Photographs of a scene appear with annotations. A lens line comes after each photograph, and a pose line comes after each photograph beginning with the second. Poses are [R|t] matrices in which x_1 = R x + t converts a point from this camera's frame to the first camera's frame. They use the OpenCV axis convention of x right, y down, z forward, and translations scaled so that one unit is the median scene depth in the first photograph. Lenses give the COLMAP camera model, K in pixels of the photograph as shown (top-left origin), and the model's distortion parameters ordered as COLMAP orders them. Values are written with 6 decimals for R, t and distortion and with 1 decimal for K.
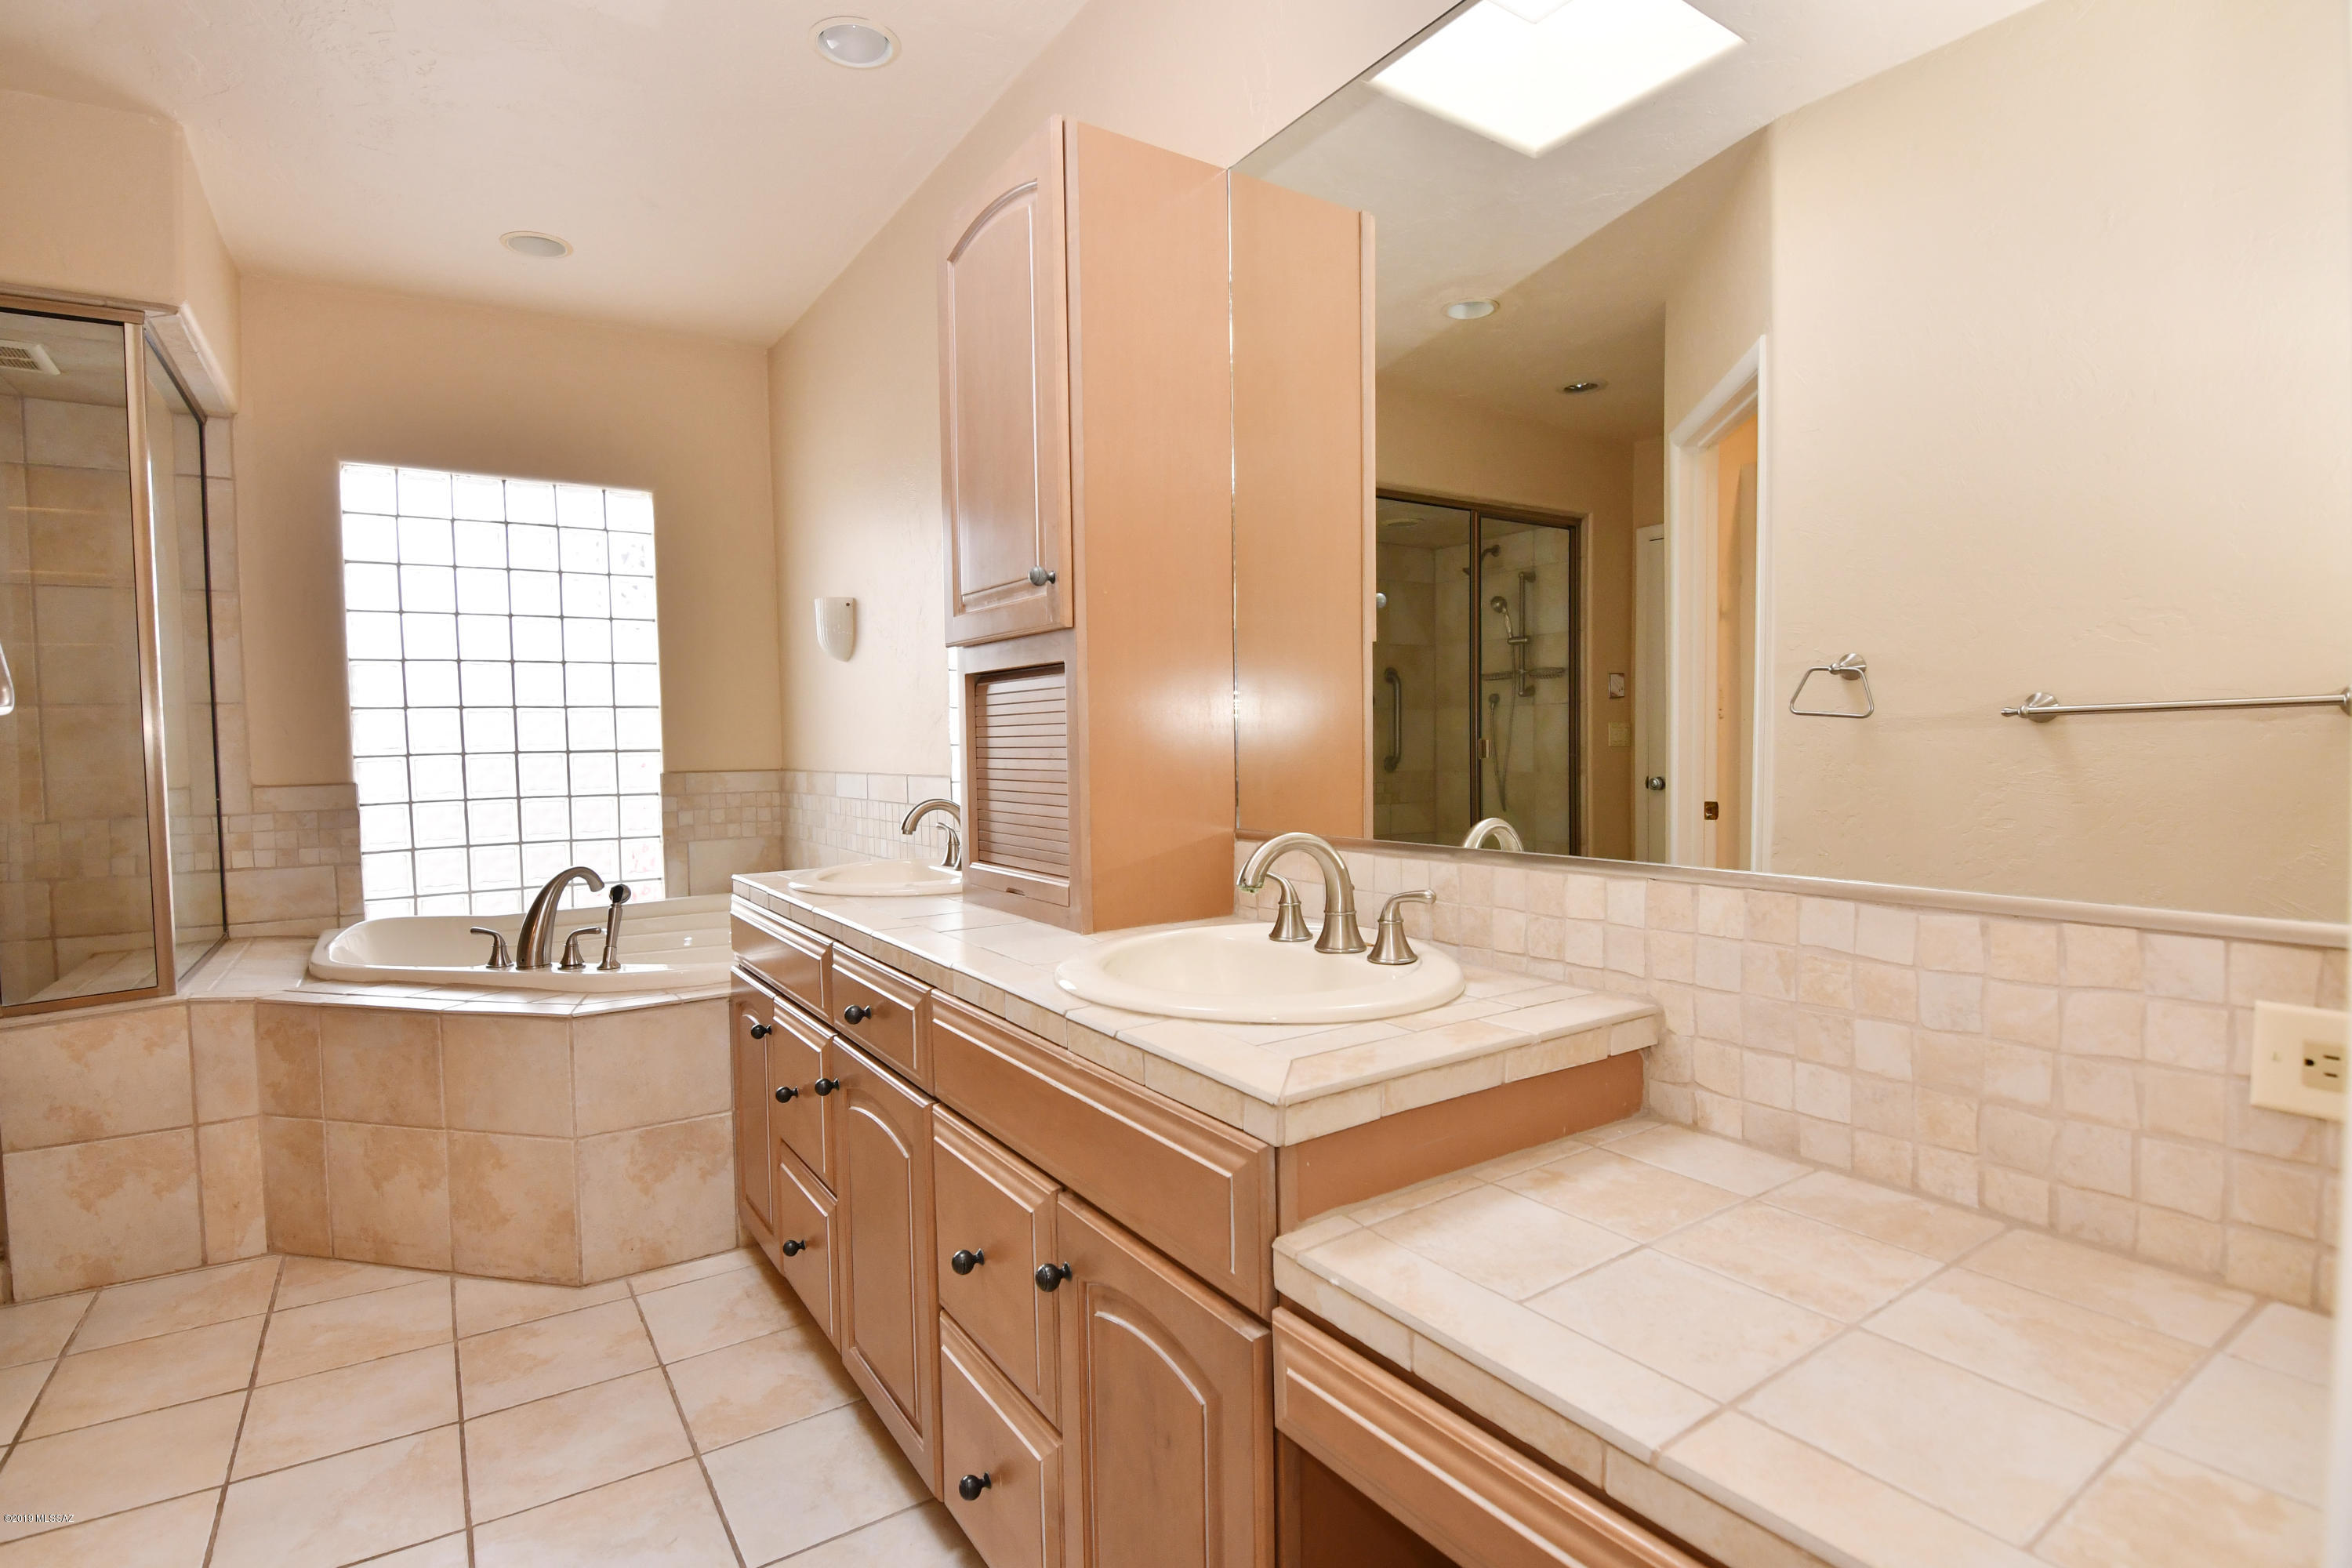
lens RADIAL K [[1139.9, 0, 1164.3], [0, 1139.9, 791.1], [0, 0, 1]] dist [-0.002687, -0.013093]
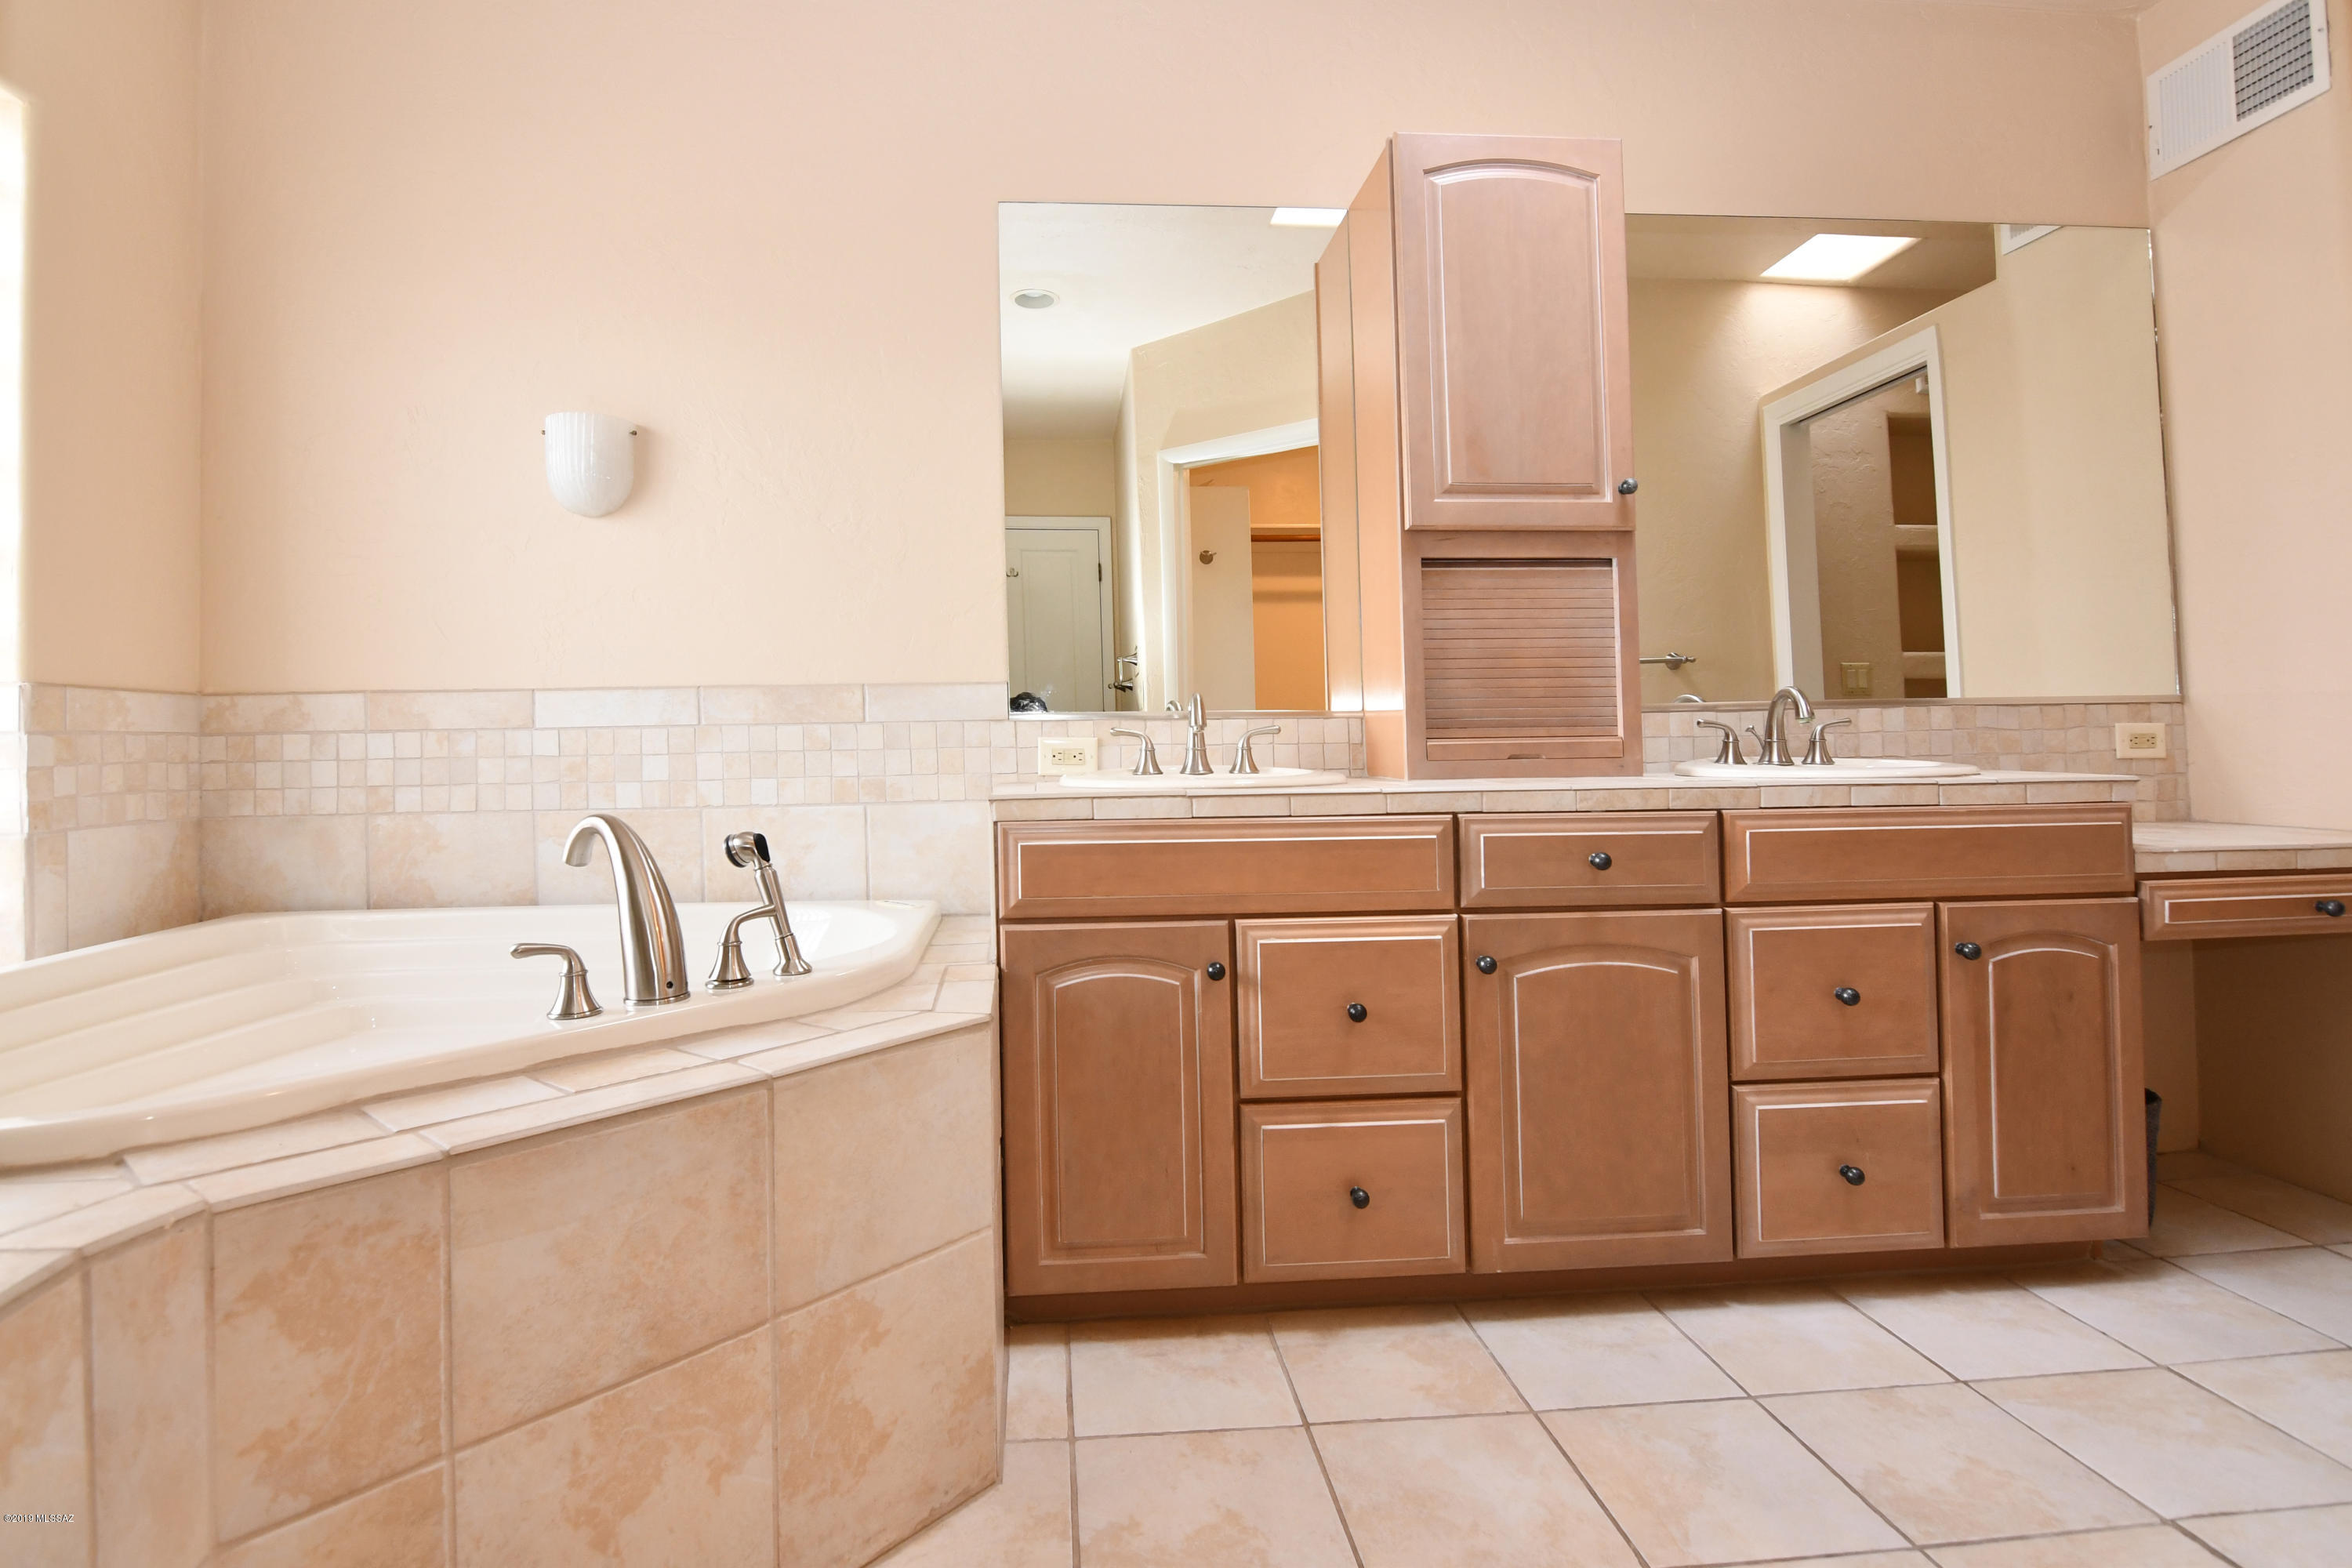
lens RADIAL K [[1139.9, 0, 1164.3], [0, 1139.9, 791.1], [0, 0, 1]] dist [-0.002687, -0.013093]
pose [[0.474793, -0.022490, 0.879810, -0.973754], [0.051037, 0.998695, -0.002013, 0.083168], [-0.878616, 0.045859, 0.475321, 0.614529]]
